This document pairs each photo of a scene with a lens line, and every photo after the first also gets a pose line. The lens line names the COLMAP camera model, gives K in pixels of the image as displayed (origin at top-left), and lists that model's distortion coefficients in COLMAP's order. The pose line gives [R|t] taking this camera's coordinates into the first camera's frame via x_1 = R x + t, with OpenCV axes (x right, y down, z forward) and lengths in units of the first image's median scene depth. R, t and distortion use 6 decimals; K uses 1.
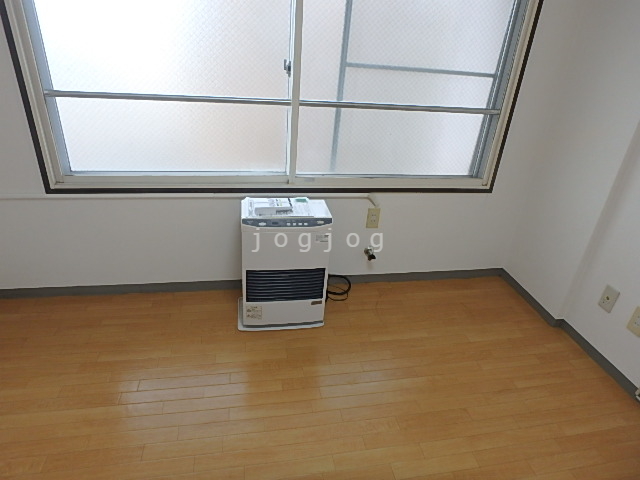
lens RADIAL K [[395.5, 0, 323.9], [0, 395.5, 235.5], [0, 0, 1]] dist [-0.037577, 0.000138]
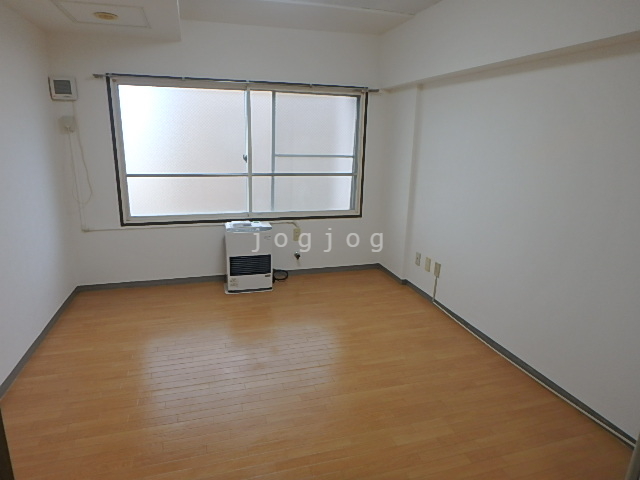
lens RADIAL K [[395.5, 0, 315.9], [0, 395.5, 241.3], [0, 0, 1]] dist [-0.037577, 0.000138]
pose [[0.993756, -0.072665, 0.084666, 0.060813], [0.088755, 0.974681, -0.205230, 0.406669], [-0.067610, 0.211463, 0.975045, -0.846749]]
